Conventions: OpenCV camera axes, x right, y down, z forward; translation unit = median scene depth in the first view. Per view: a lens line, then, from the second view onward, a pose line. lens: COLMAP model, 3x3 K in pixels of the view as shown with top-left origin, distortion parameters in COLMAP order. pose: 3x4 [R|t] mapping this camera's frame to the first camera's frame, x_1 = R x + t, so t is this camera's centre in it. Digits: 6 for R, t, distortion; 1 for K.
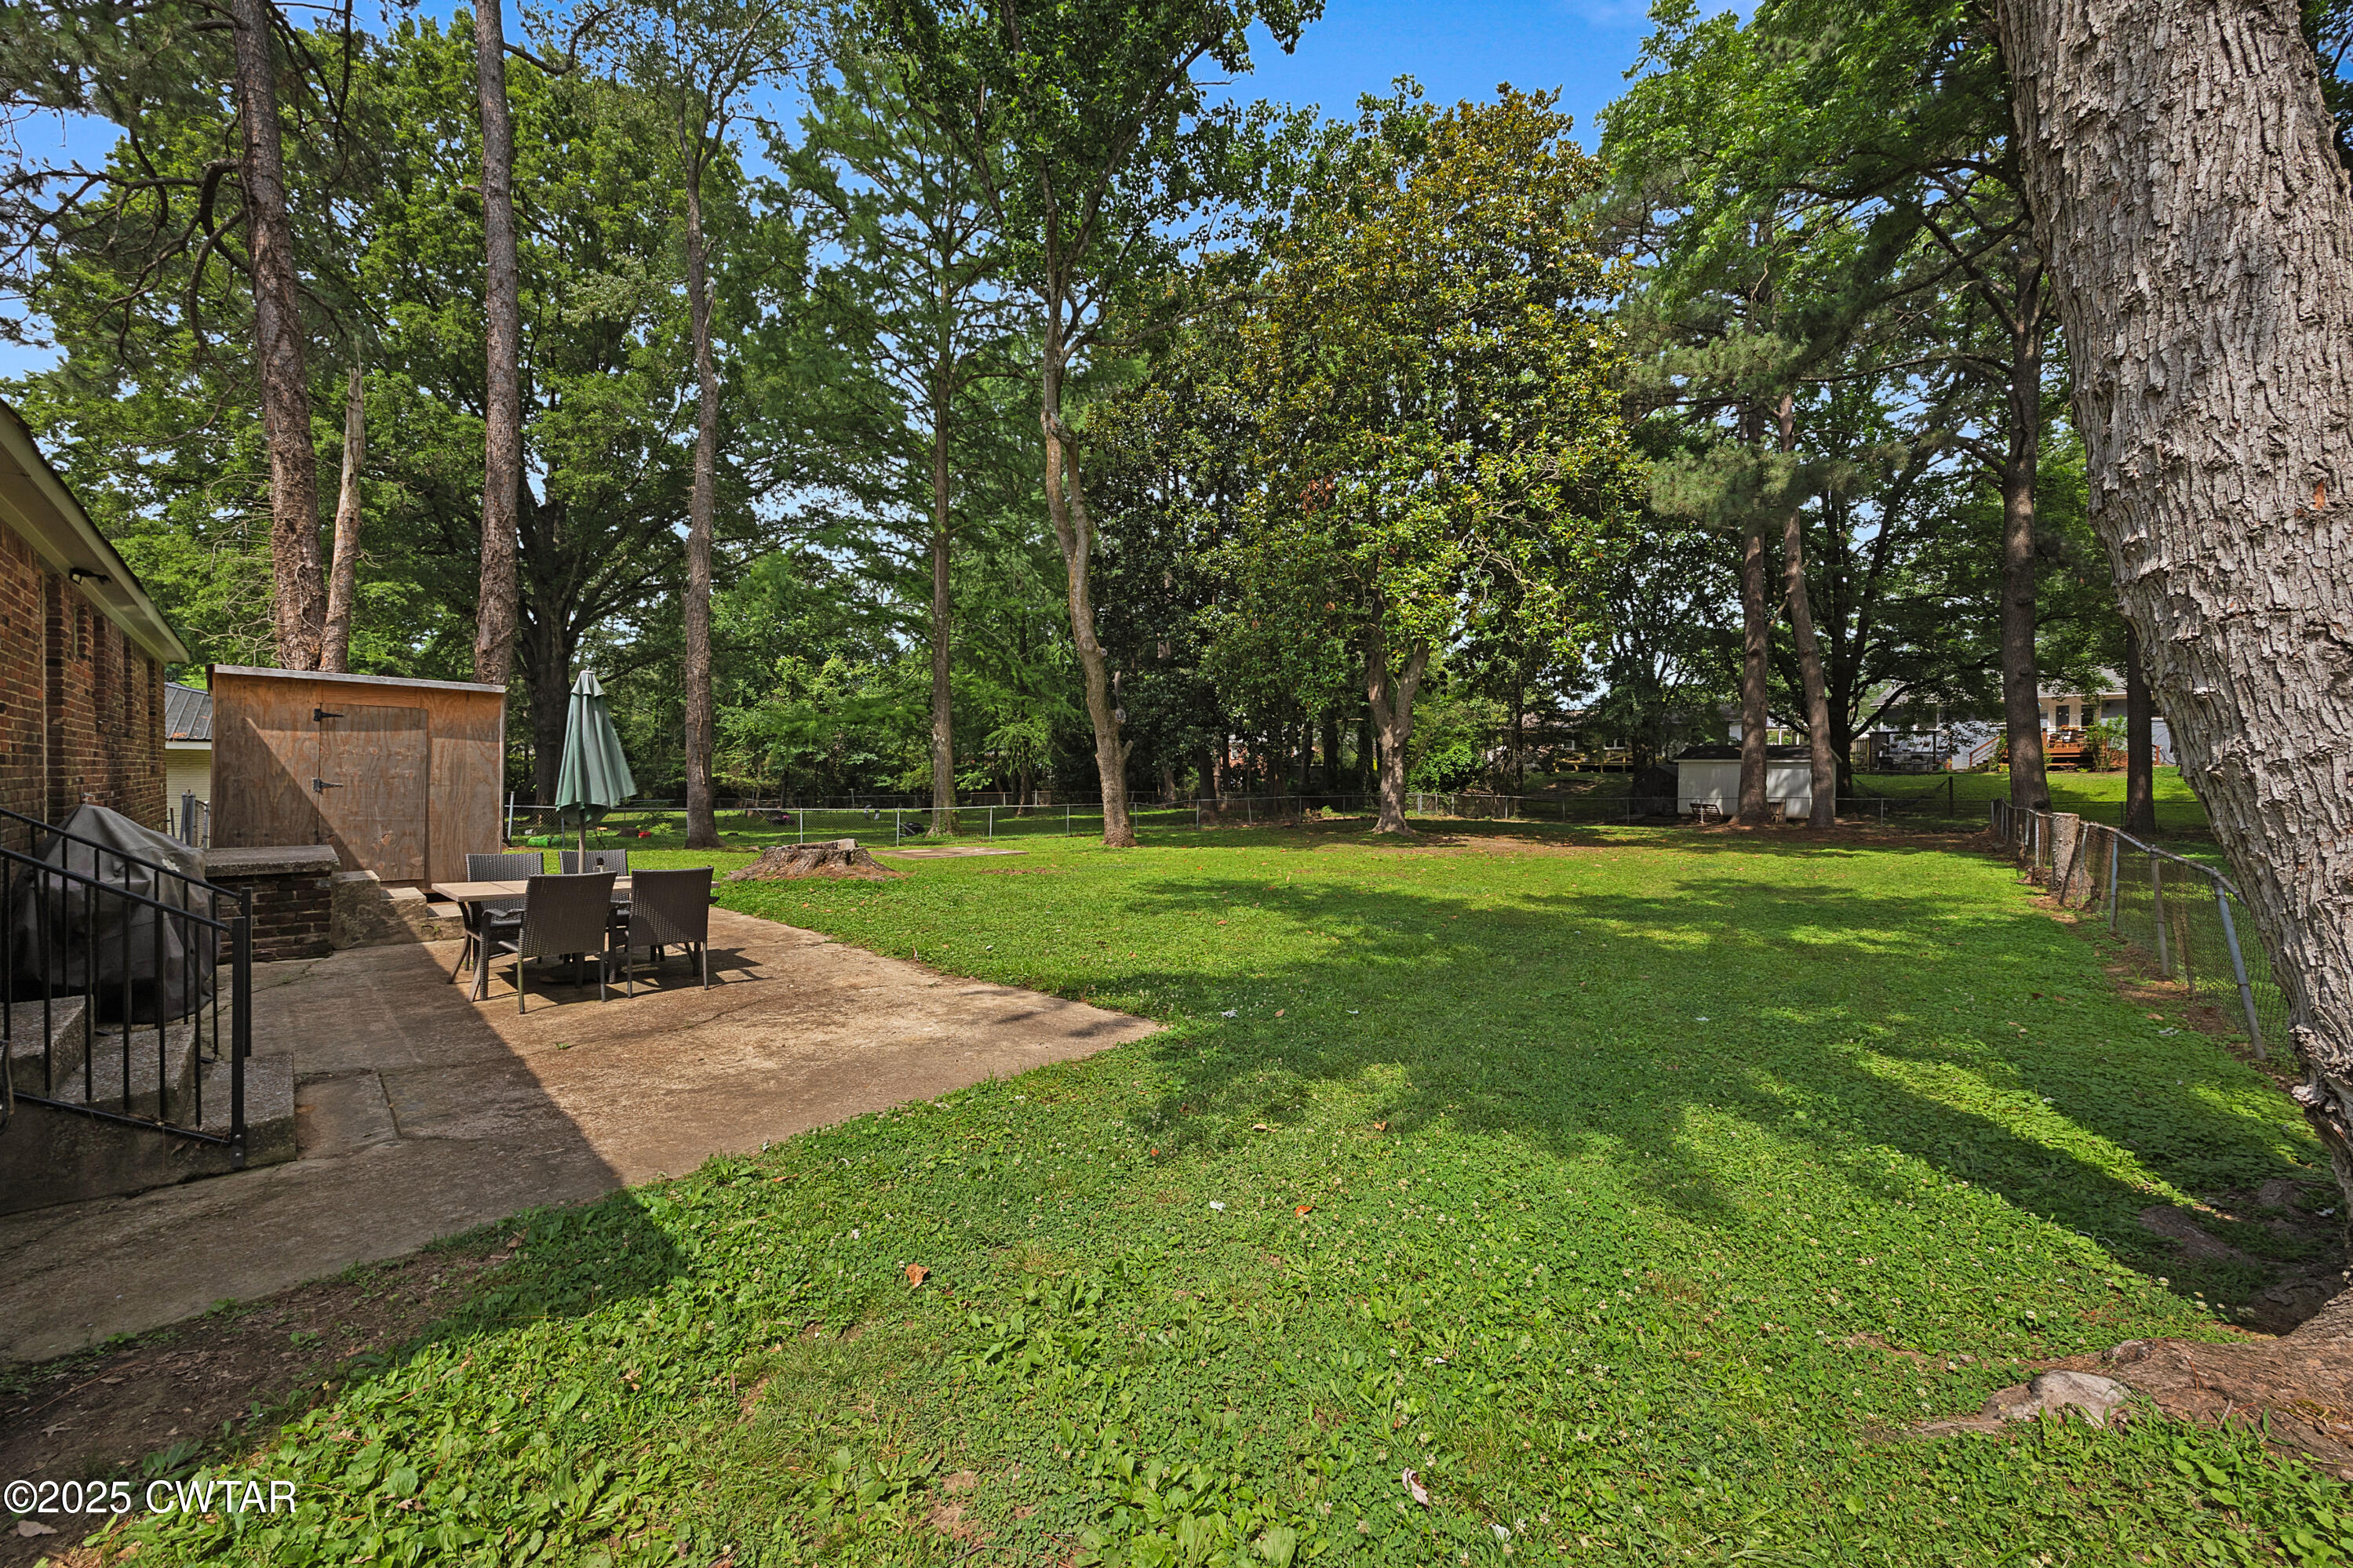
lens RADIAL K [[913.9, 0, 1174.7], [0, 913.9, 775.9], [0, 0, 1]] dist [-0.004142, -0.000181]
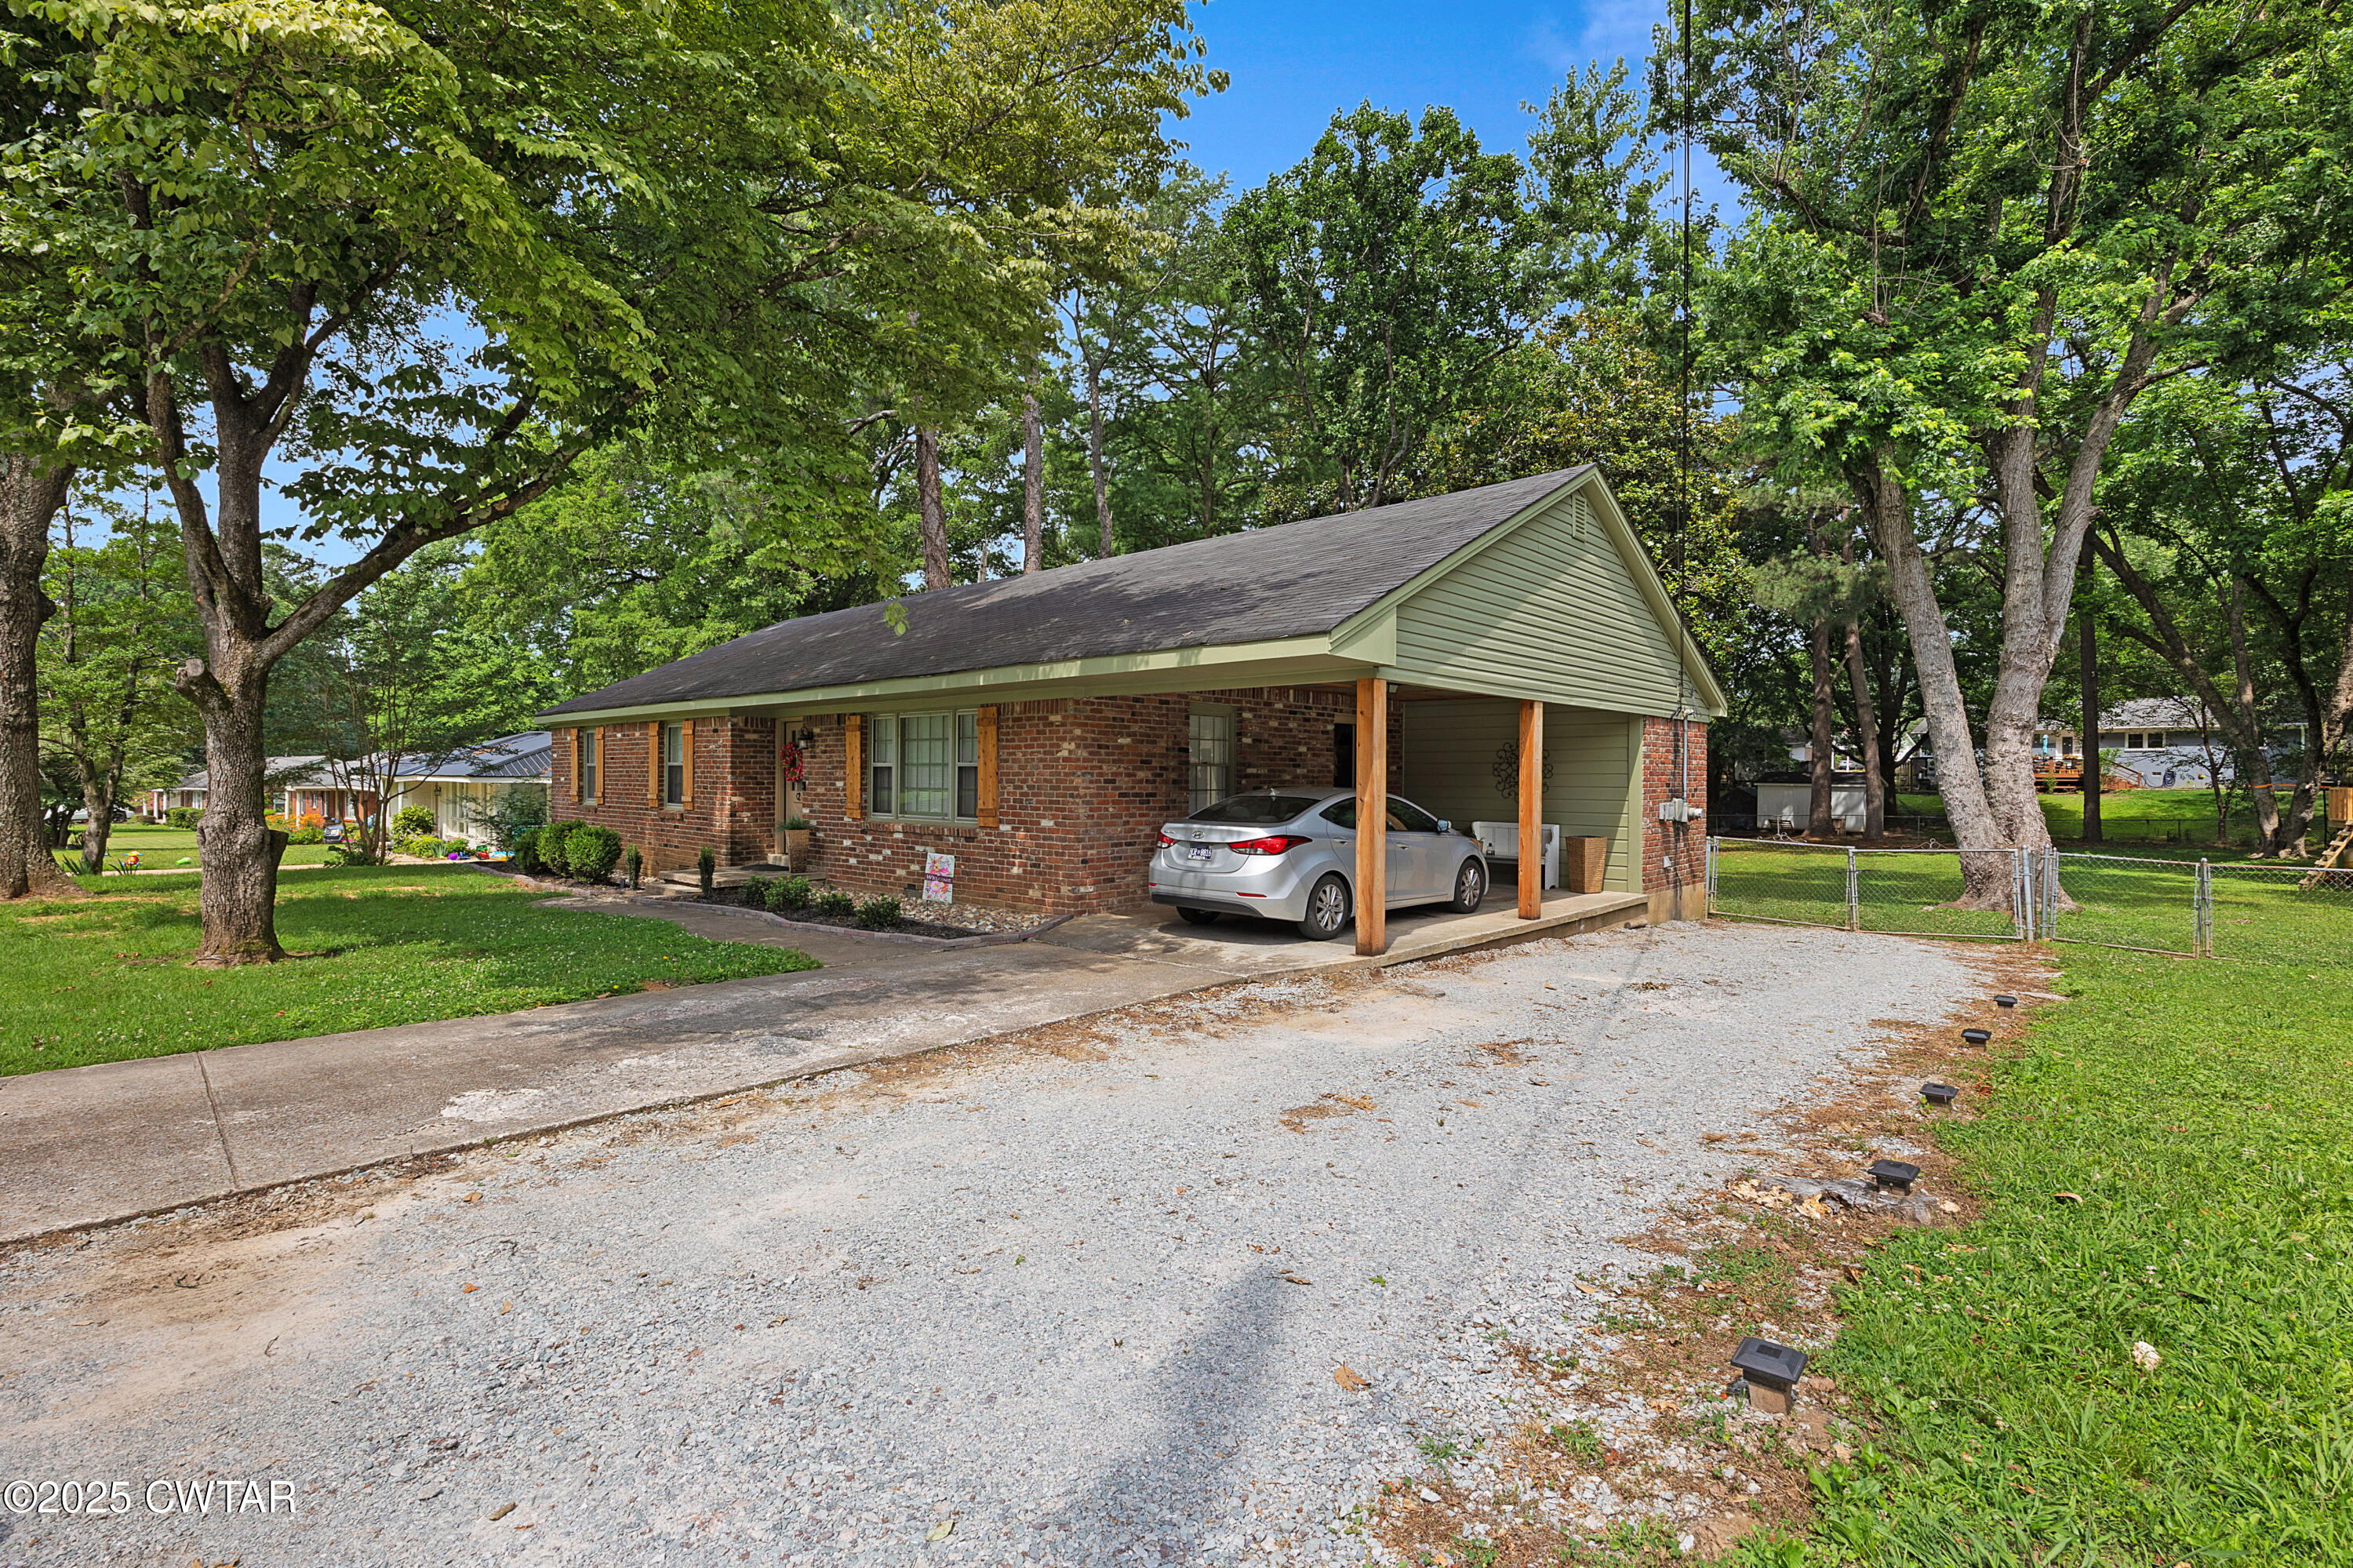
lens RADIAL K [[1062.8, 0, 1181.4], [0, 1062.8, 782.0], [0, 0, 1]] dist [-0.002194, -0.000119]
pose [[0.998931, 0.000773, 0.046218, -0.315689], [-0.000272, 0.999941, -0.010853, -0.004133], [-0.046224, 0.010828, 0.998872, -0.425041]]
